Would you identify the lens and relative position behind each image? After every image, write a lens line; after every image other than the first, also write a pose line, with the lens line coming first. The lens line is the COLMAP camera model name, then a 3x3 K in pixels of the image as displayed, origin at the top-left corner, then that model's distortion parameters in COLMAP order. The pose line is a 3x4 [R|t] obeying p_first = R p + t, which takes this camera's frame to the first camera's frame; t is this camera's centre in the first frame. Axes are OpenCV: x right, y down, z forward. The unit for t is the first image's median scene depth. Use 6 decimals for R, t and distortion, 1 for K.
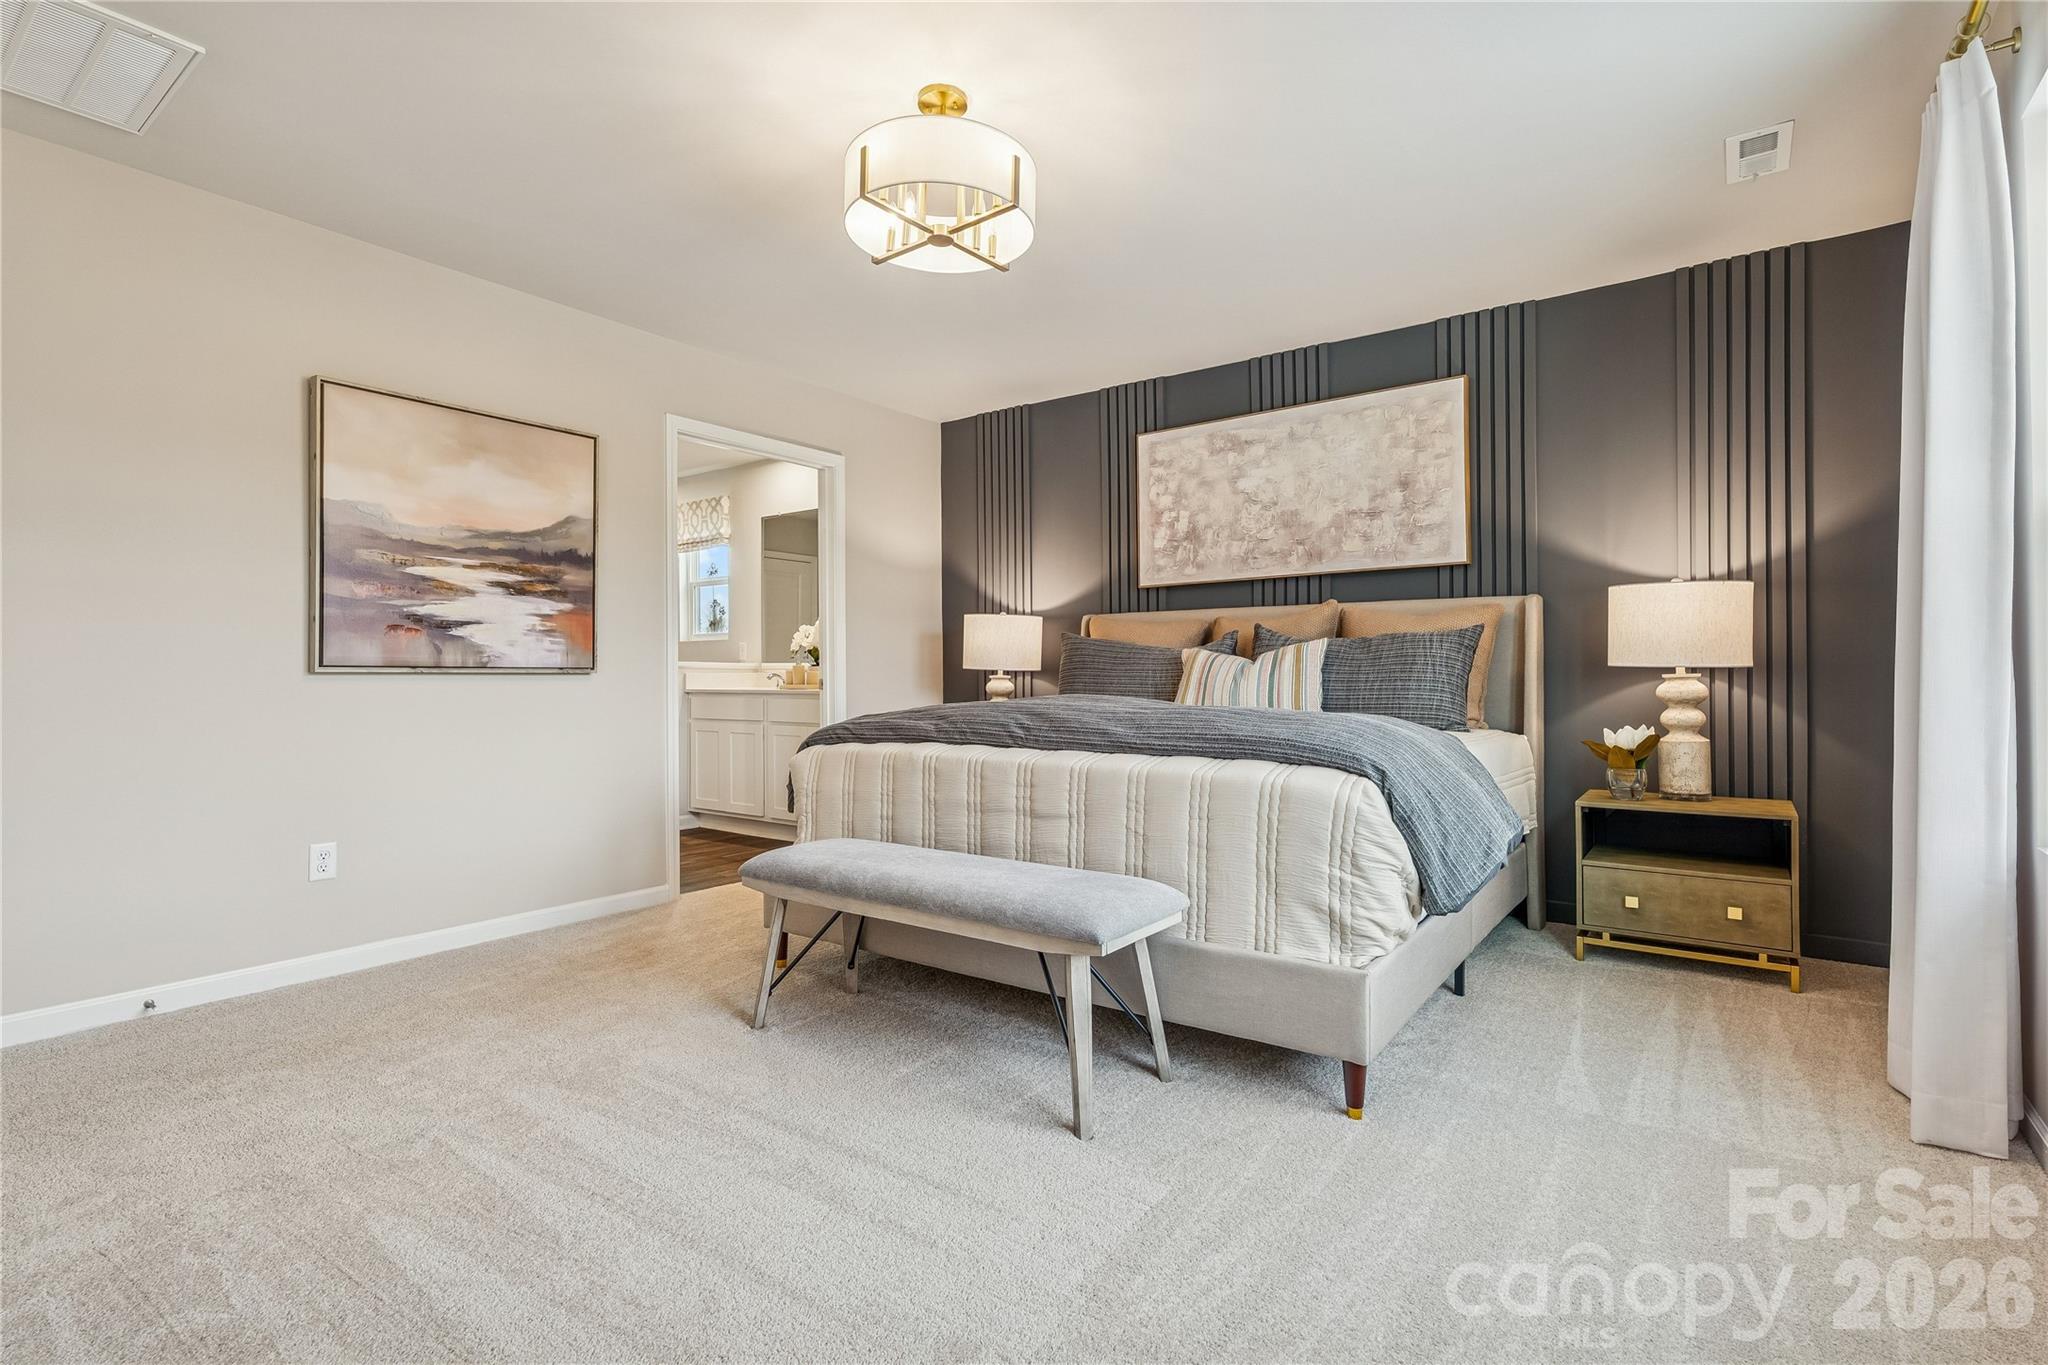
lens RADIAL K [[961.9, 0, 1026.6], [0, 961.9, 663.9], [0, 0, 1]] dist [0.005751, 0.001726]
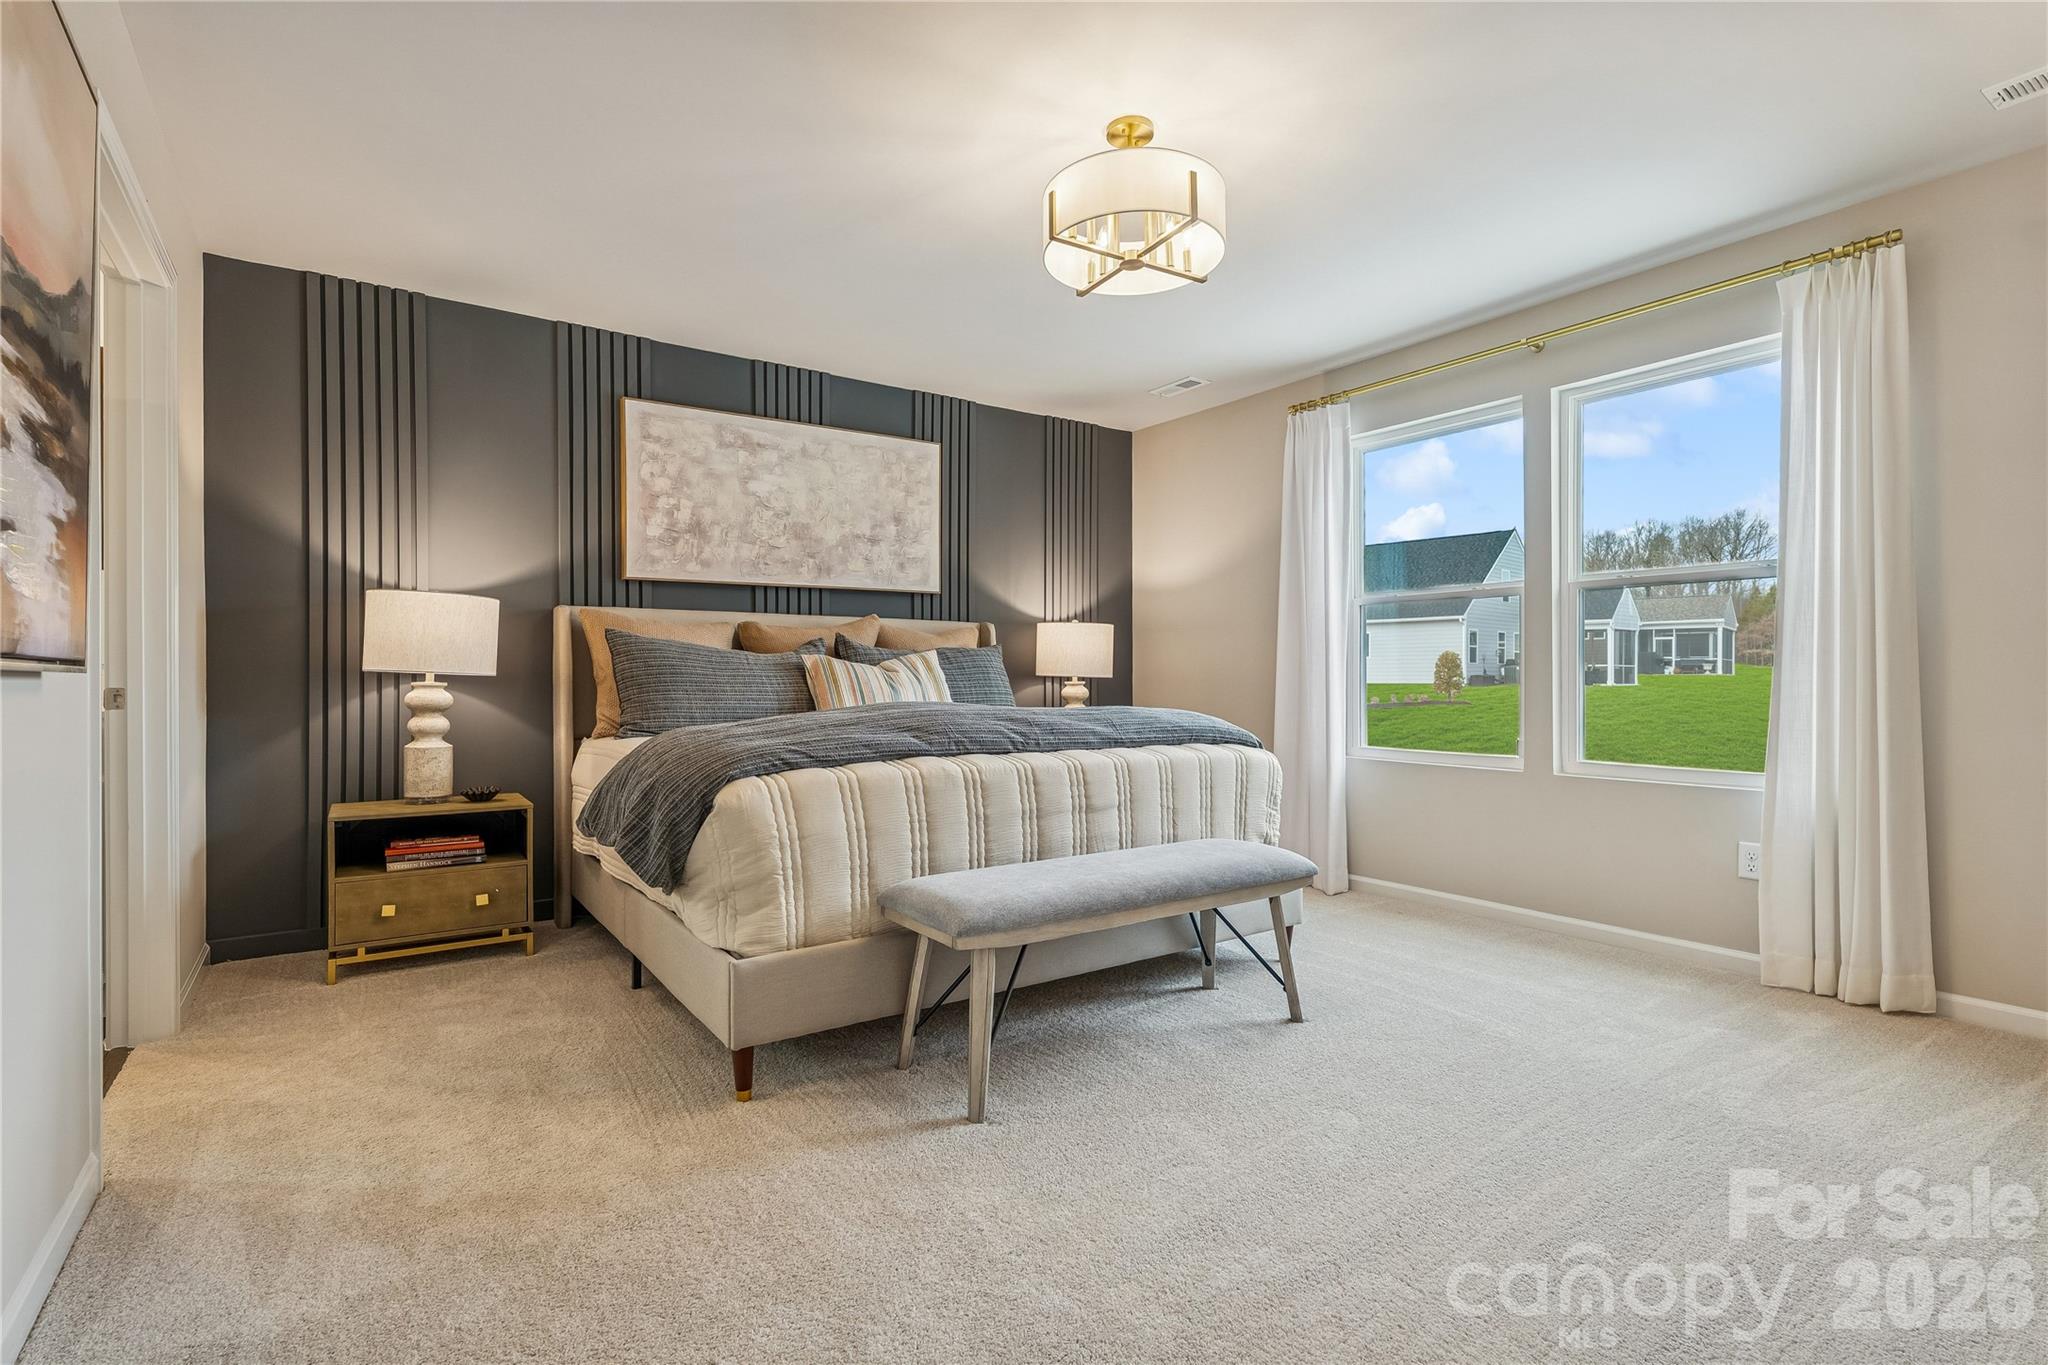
lens RADIAL K [[961.9, 0, 1009.1], [0, 961.9, 694.2], [0, 0, 1]] dist [0.005751, 0.001726]
pose [[0.344153, -0.010287, 0.938857, -0.608069], [-0.011591, 0.999817, 0.015204, 0.006444], [-0.938842, -0.016114, 0.343971, 0.417784]]
